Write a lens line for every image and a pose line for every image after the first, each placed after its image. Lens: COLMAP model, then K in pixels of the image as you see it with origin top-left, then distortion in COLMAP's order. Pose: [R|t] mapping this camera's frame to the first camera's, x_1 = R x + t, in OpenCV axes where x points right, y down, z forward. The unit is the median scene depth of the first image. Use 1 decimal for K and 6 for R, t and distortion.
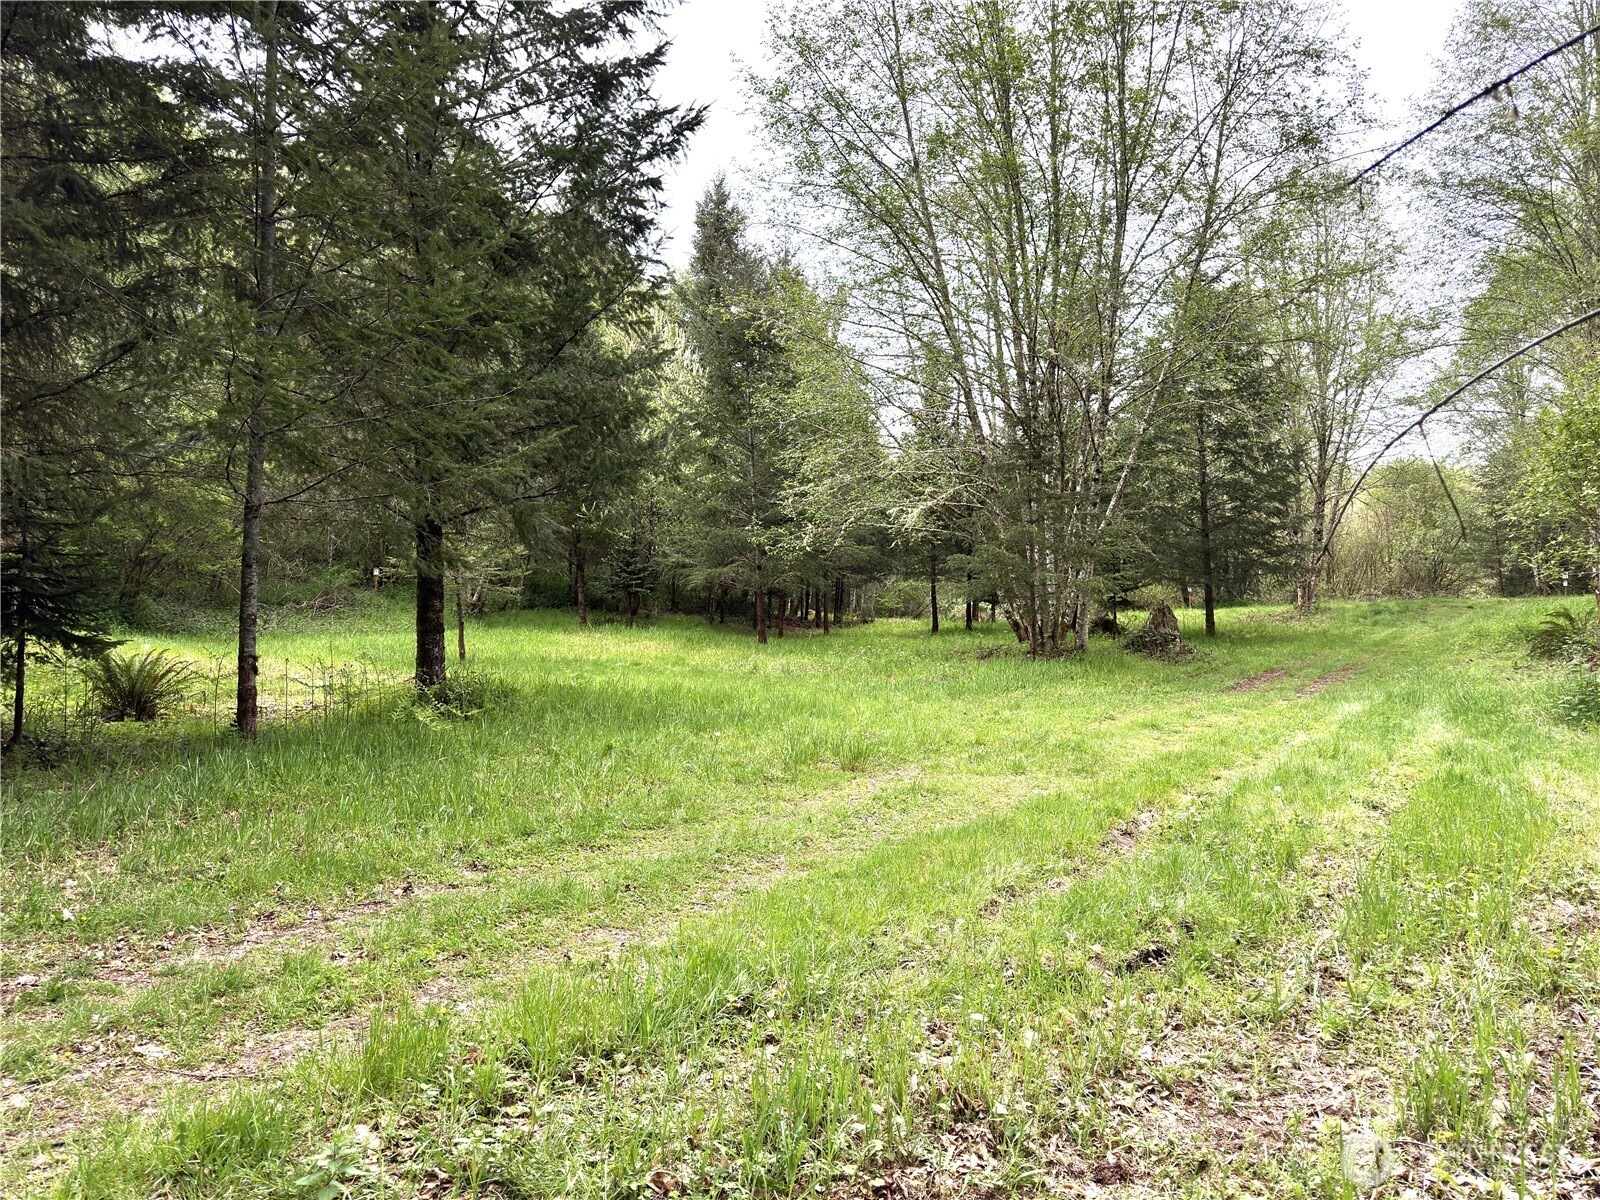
lens RADIAL K [[1119.5, 0, 794.2], [0, 1119.5, 605.6], [0, 0, 1]] dist [0.014491, 0.001309]
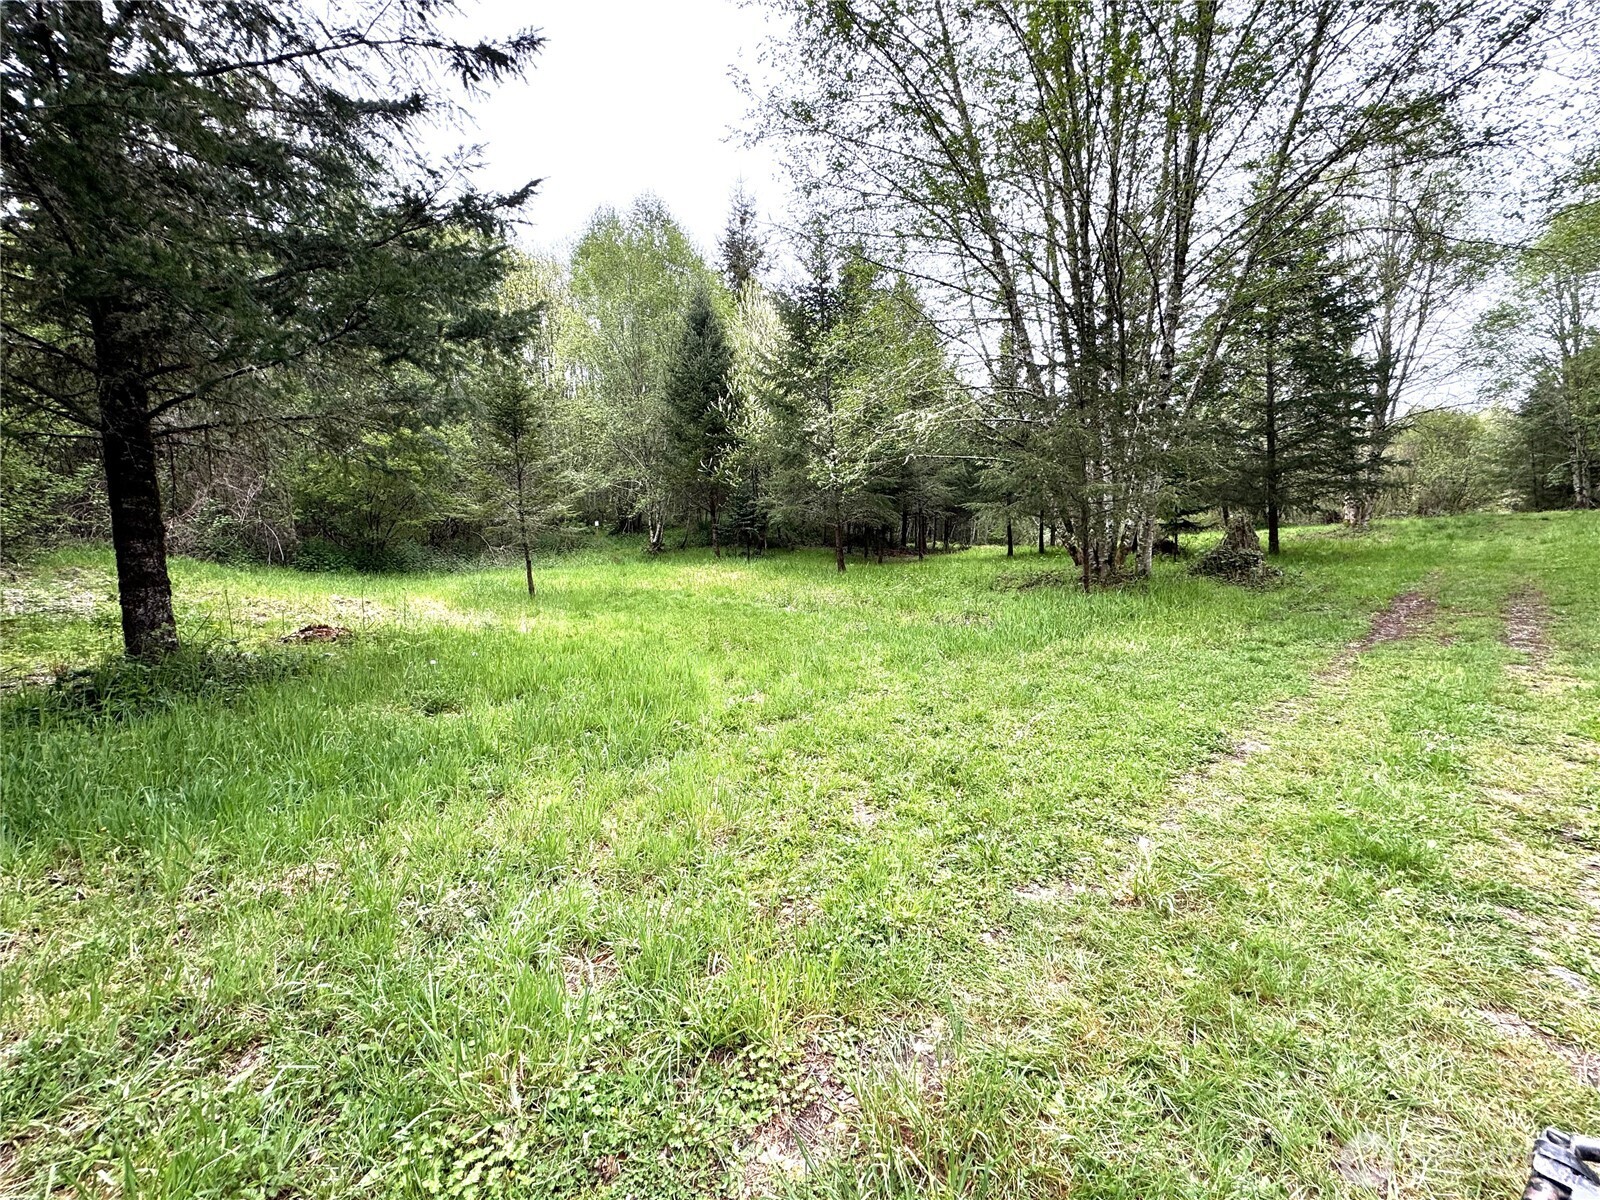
lens RADIAL K [[635.2, 0, 805.3], [0, 635.2, 597.1], [0, 0, 1]] dist [-0.003185, -0.000216]
pose [[0.973736, -0.010069, -0.227458, 0.083154], [0.029659, 0.996119, 0.082872, 0.005102], [0.225741, -0.087442, 0.970255, 0.343048]]
